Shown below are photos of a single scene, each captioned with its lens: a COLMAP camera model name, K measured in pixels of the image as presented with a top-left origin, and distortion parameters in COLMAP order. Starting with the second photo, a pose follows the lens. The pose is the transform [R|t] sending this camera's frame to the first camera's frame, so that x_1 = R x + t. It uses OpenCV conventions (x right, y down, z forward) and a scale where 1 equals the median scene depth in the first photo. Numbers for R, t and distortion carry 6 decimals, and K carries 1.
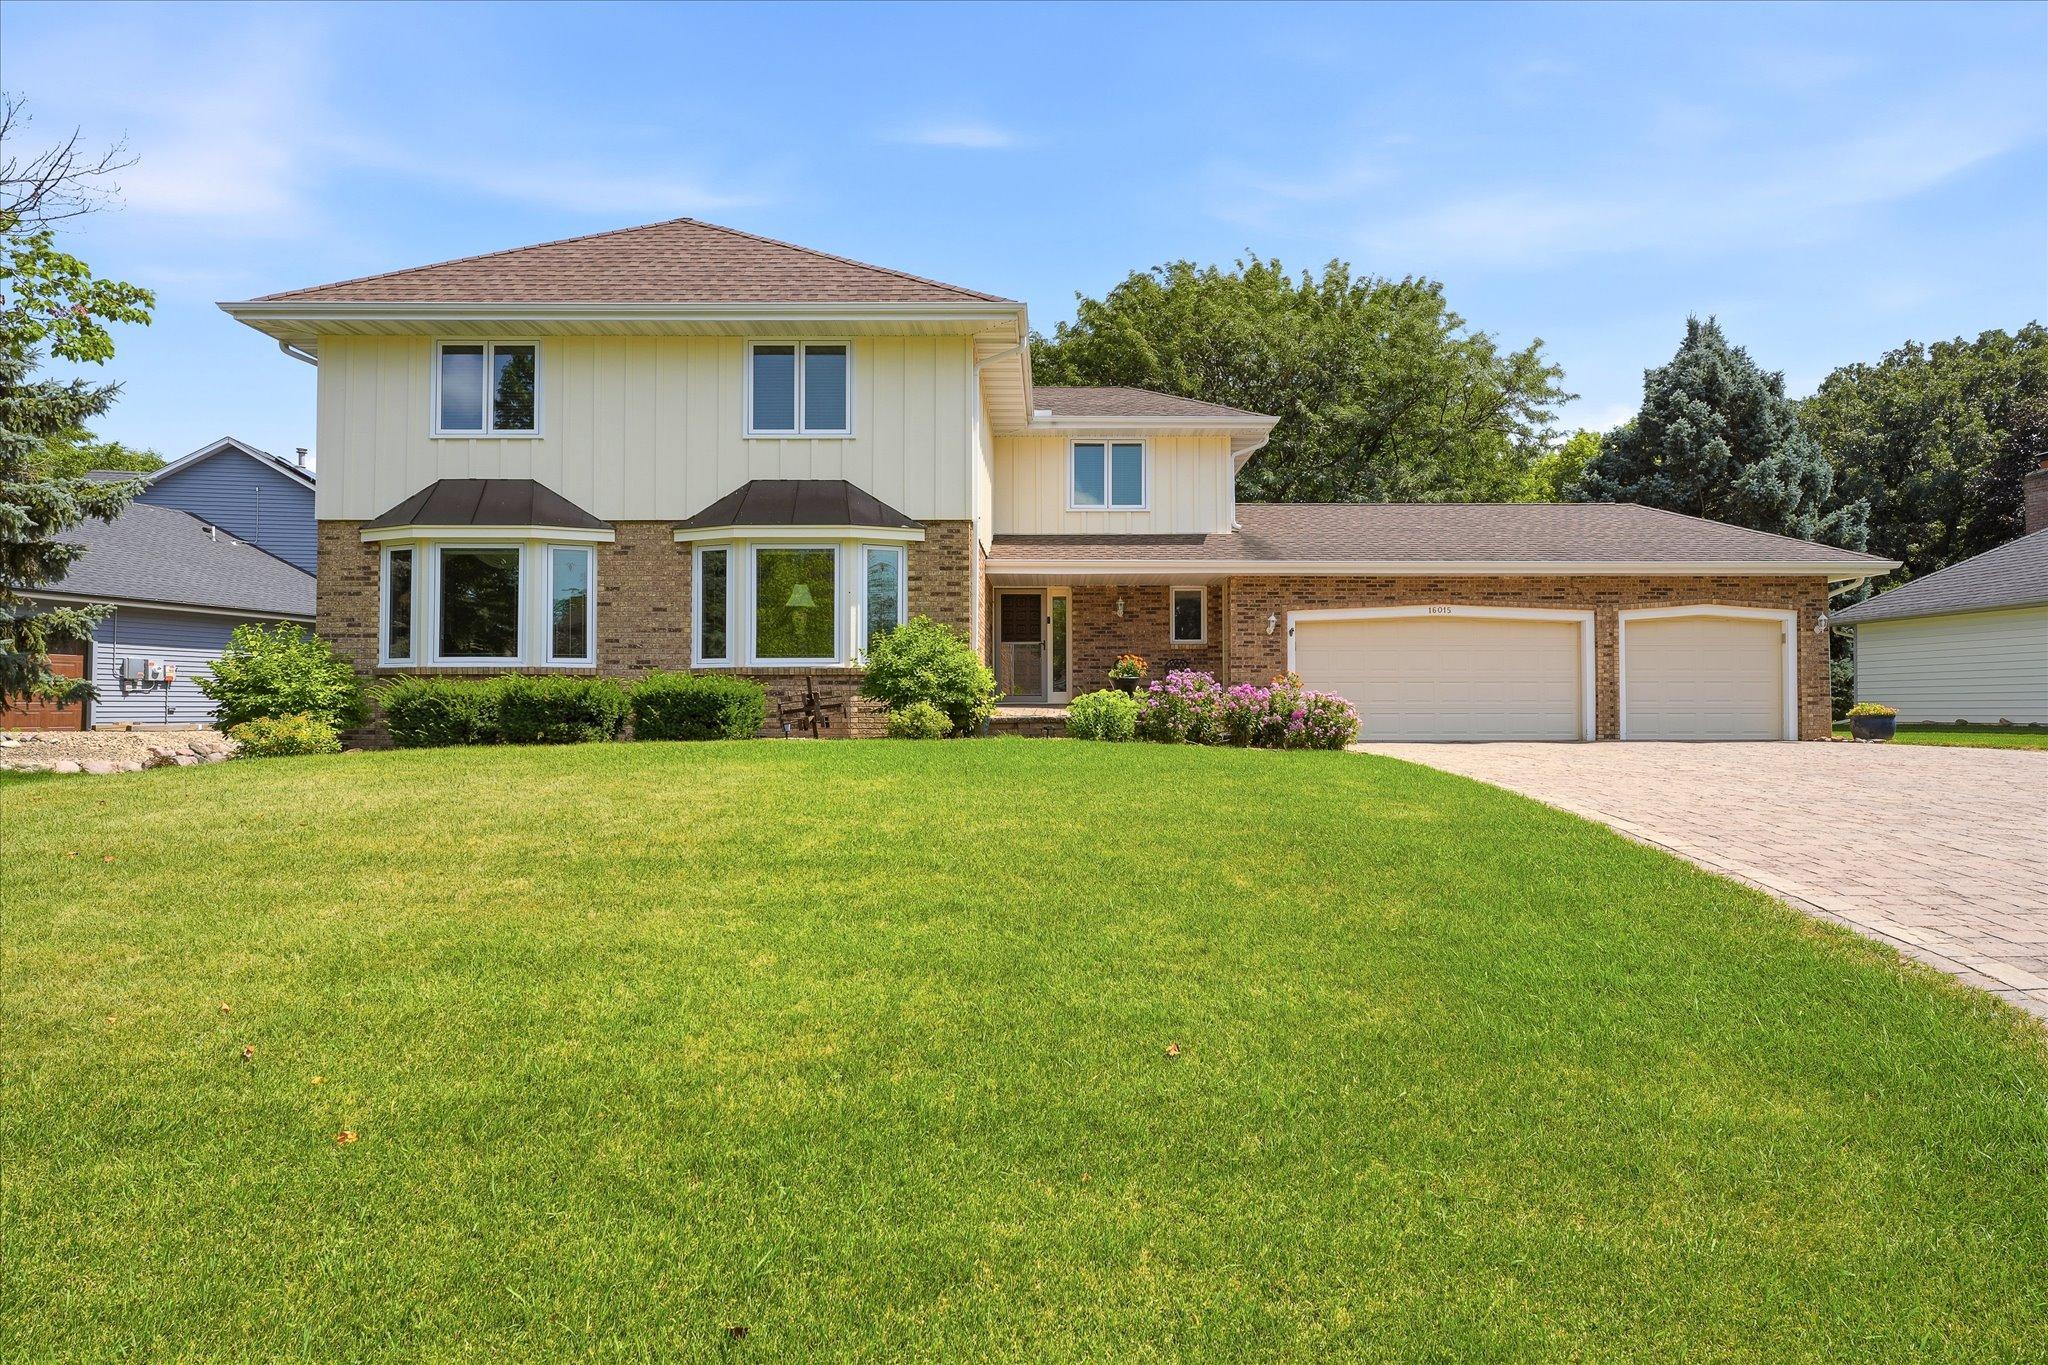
lens RADIAL K [[936.2, 0, 1024.6], [0, 936.2, 683.6], [0, 0, 1]] dist [-0.000626, -0.000140]
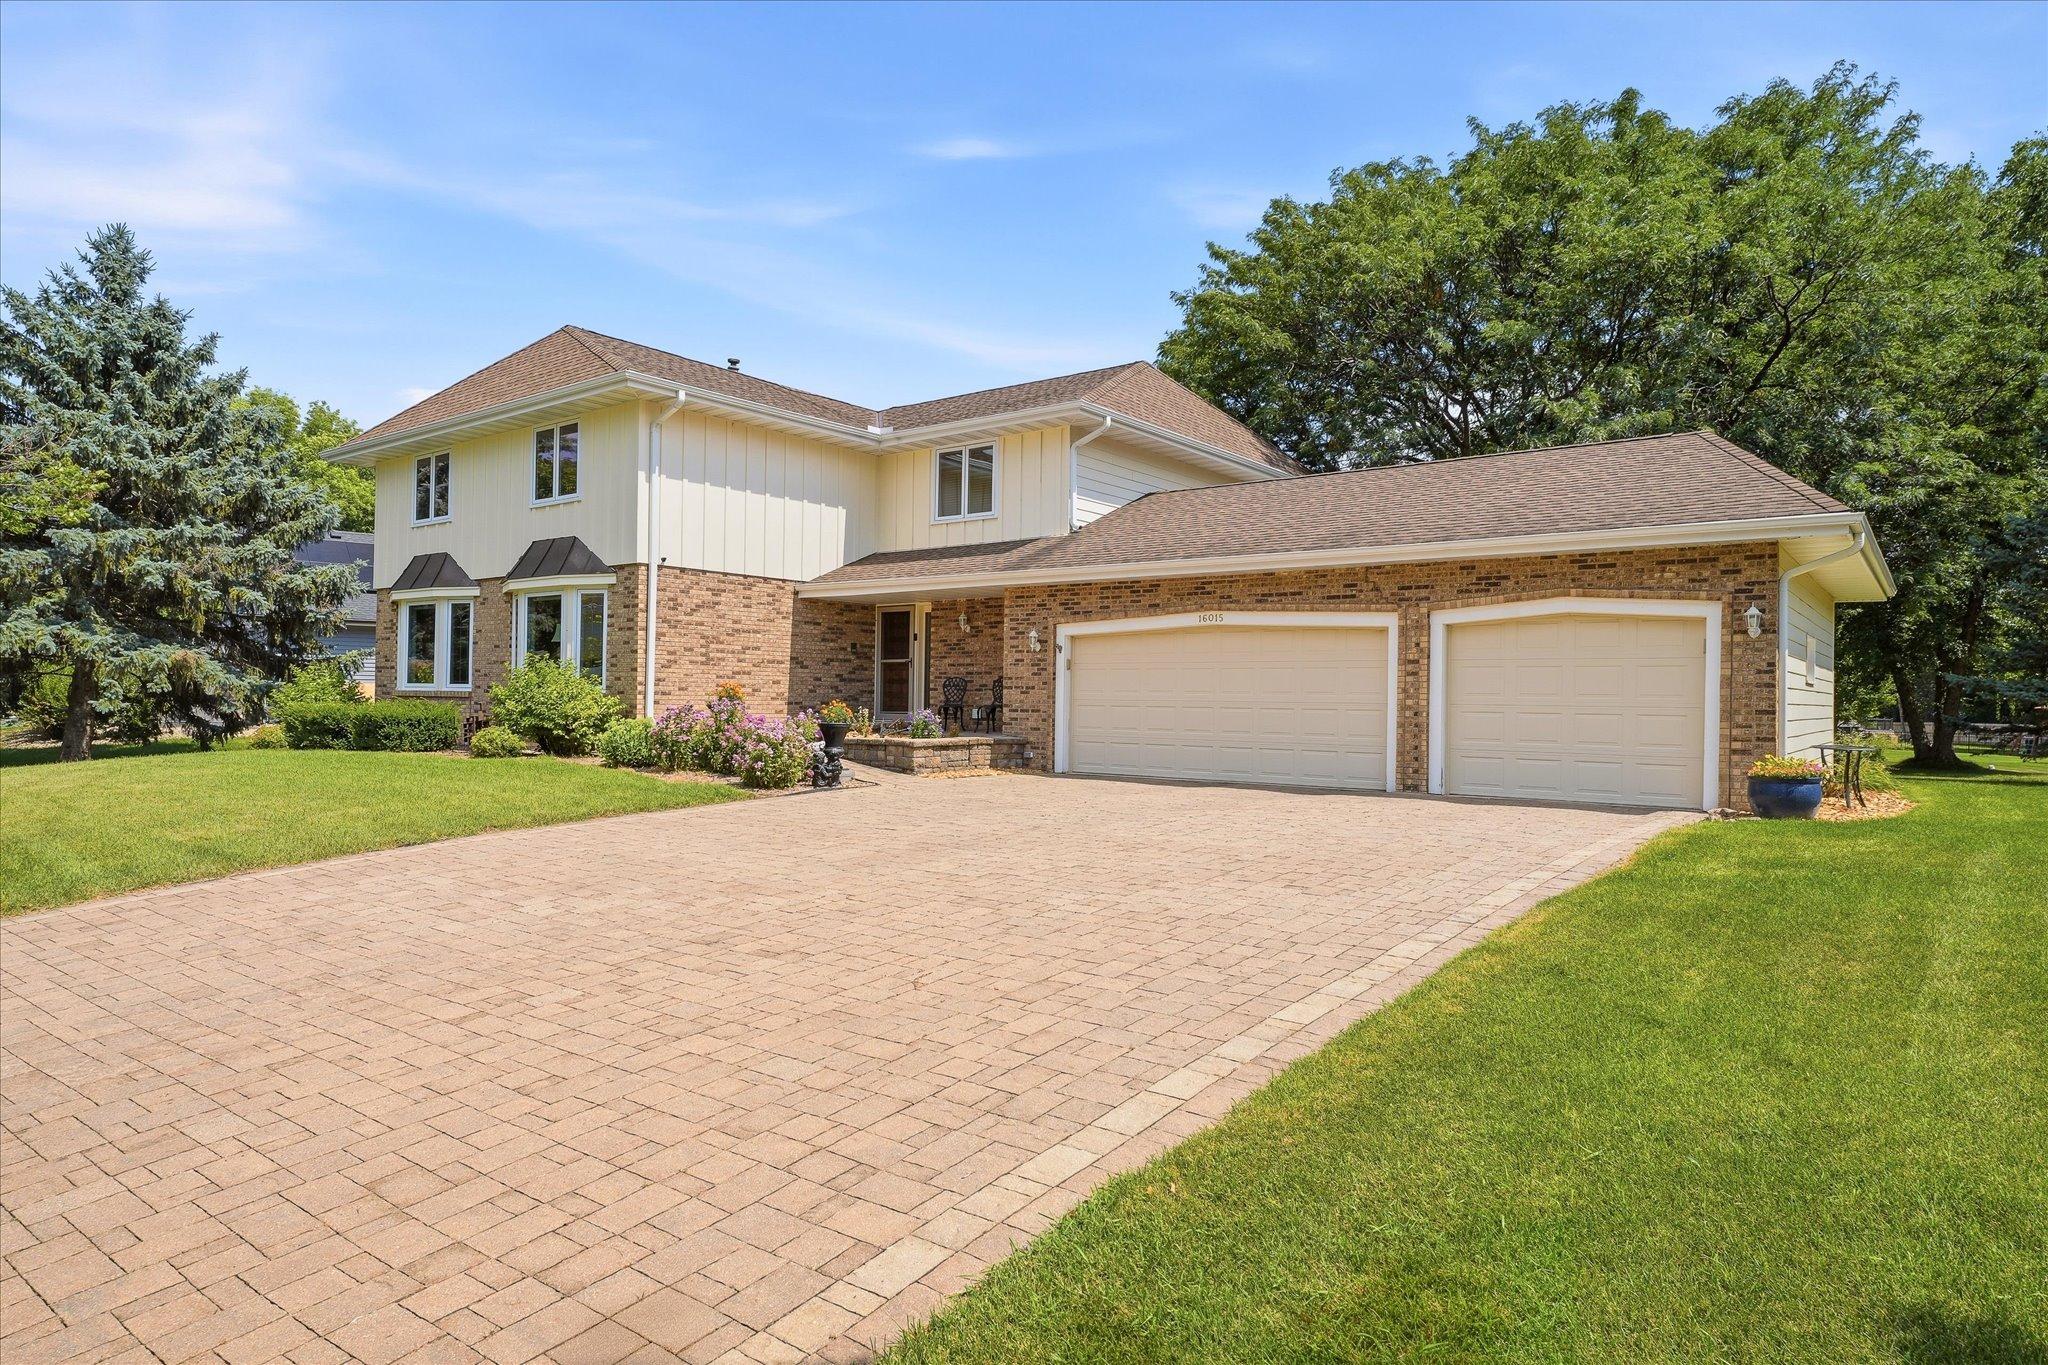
lens RADIAL K [[1066.6, 0, 1025.9], [0, 1066.6, 674.1], [0, 0, 1]] dist [-0.002317, 0.000898]
pose [[0.827873, -0.003819, -0.560902, 0.821669], [0.001882, 0.999990, -0.004032, -0.027078], [0.560912, 0.002282, 0.827872, 0.155559]]
